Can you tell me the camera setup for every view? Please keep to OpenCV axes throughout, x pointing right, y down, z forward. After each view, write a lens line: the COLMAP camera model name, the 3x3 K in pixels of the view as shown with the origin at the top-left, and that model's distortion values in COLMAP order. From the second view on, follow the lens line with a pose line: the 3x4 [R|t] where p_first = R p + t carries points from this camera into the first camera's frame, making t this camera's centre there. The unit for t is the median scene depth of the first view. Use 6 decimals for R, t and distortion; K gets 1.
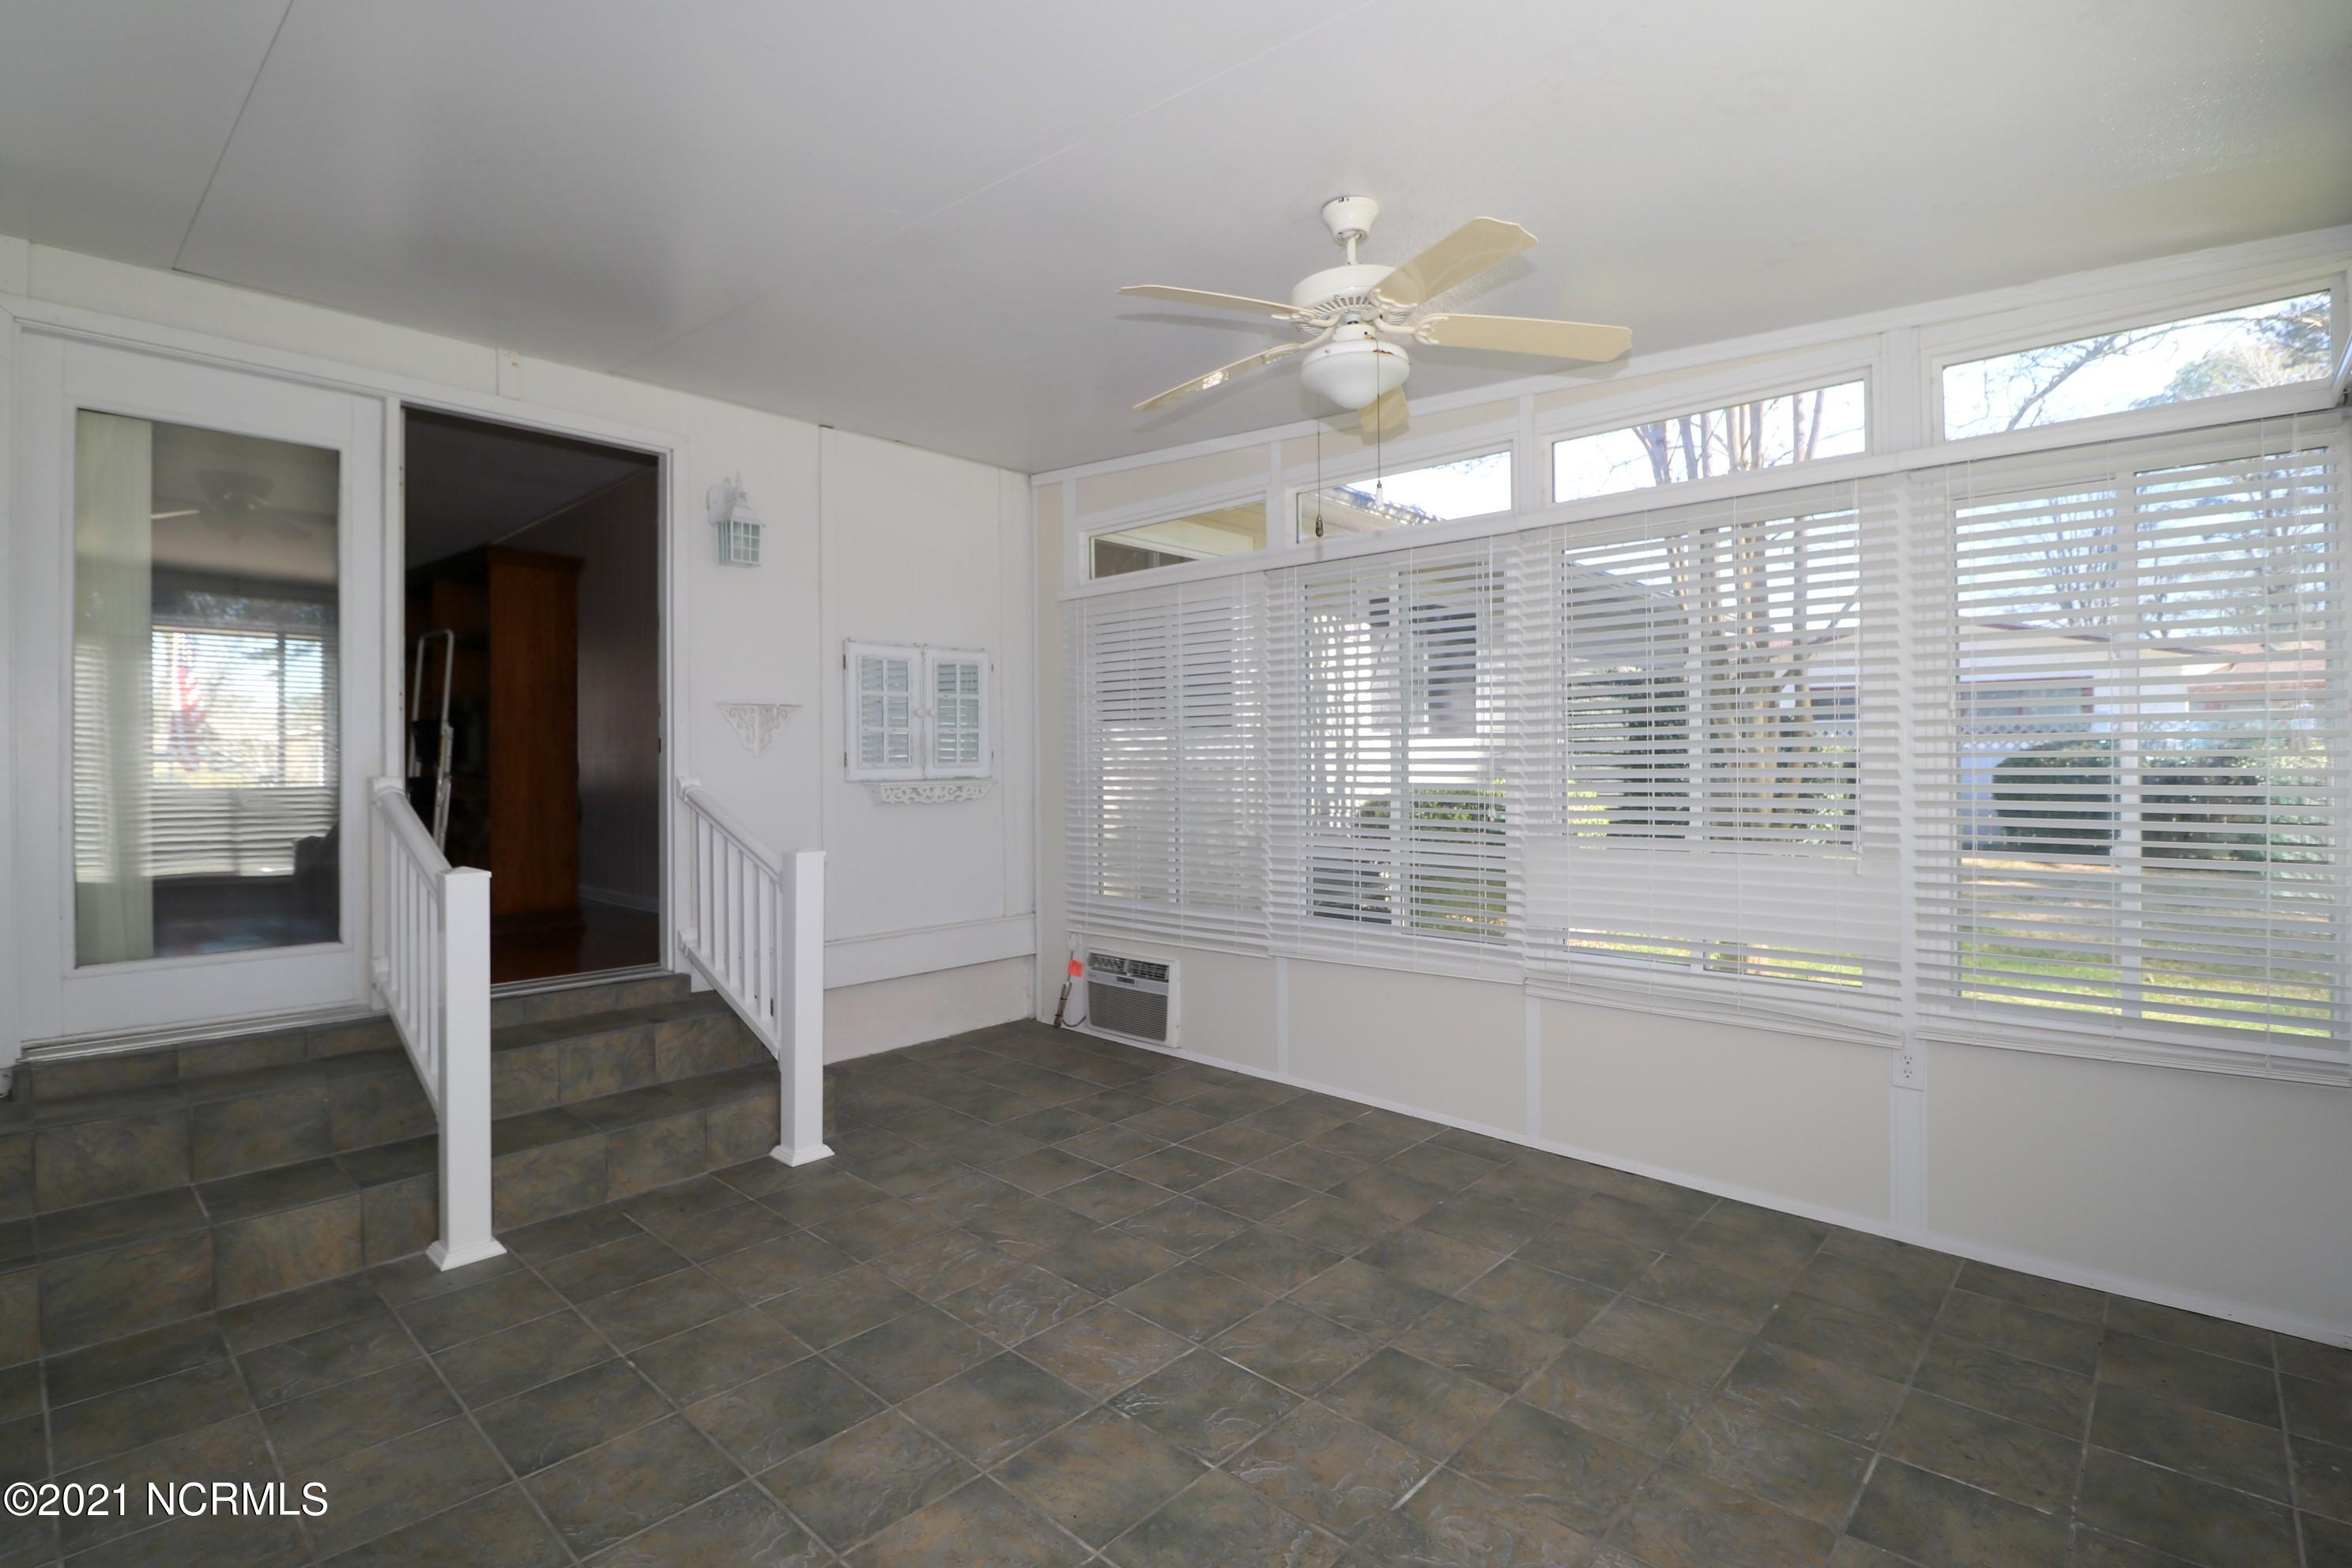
lens RADIAL K [[1099.5, 0, 1176.8], [0, 1099.5, 775.2], [0, 0, 1]] dist [-0.004680, -0.006959]
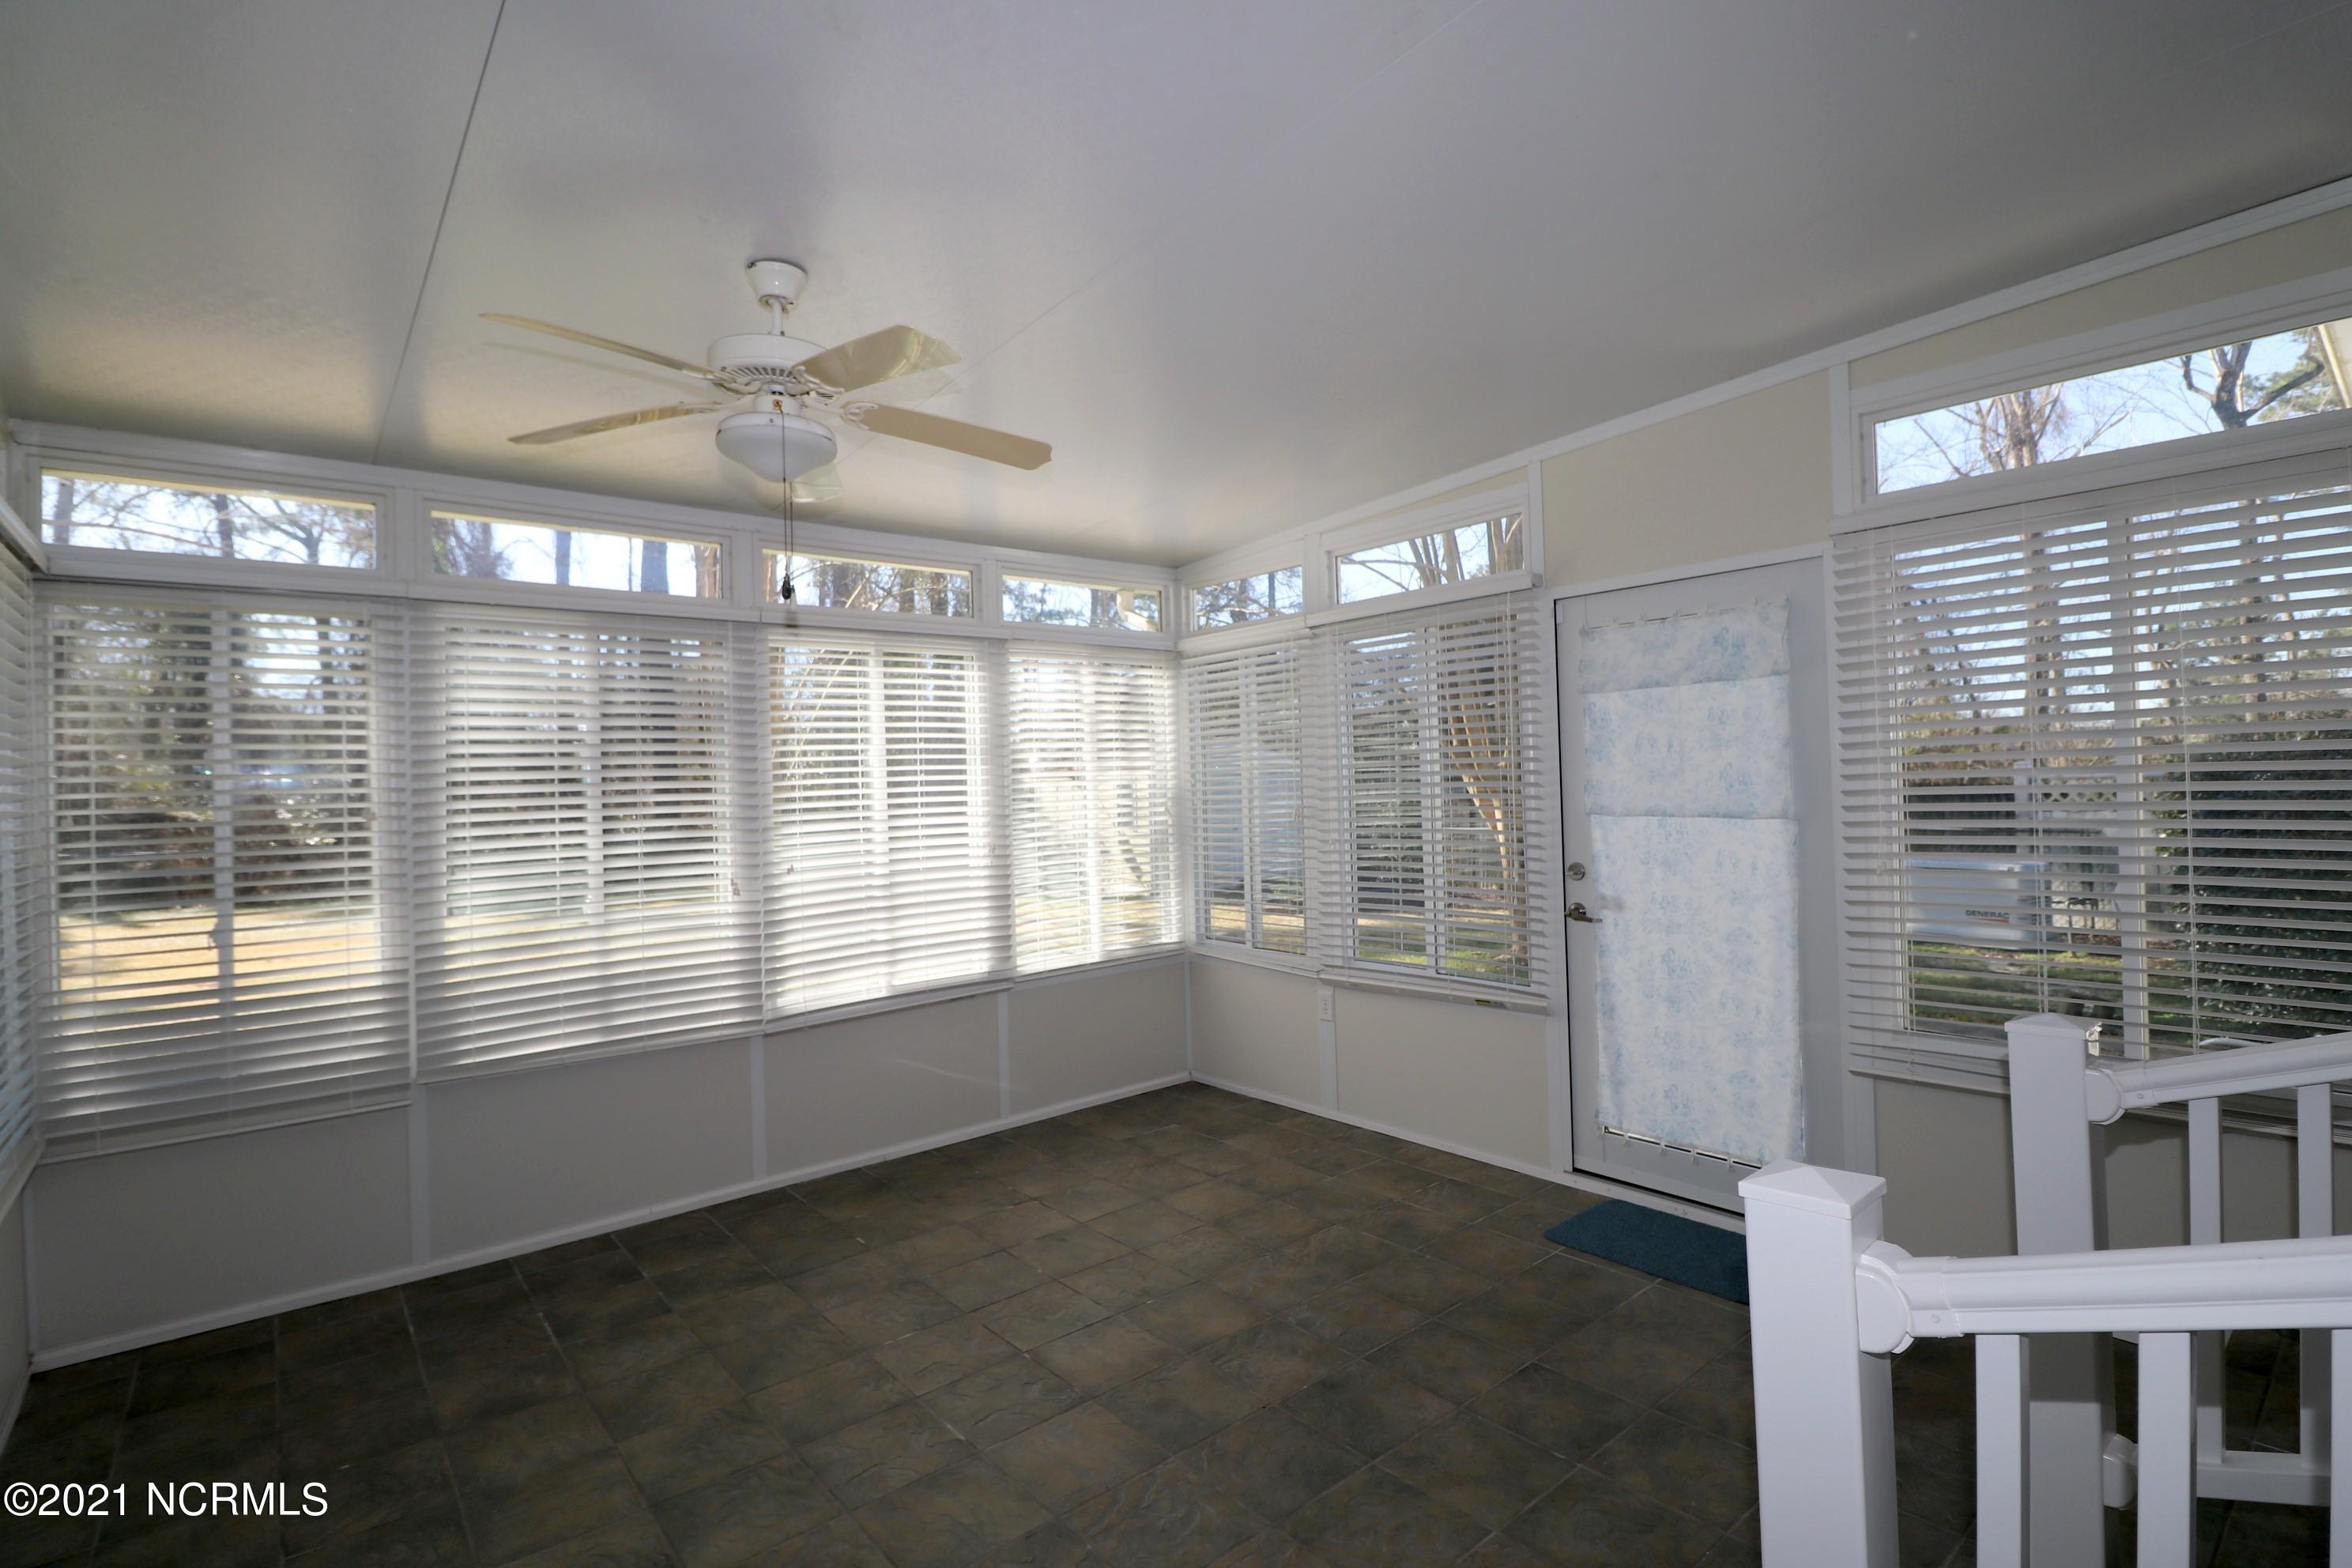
lens RADIAL K [[1099.5, 0, 1175.8], [0, 1099.5, 785.7], [0, 0, 1]] dist [-0.004680, -0.006959]
pose [[-0.990665, 0.030465, 0.132873, -0.325937], [0.032262, 0.999415, 0.011392, -0.083767], [-0.132448, 0.015572, -0.991068, 2.111263]]
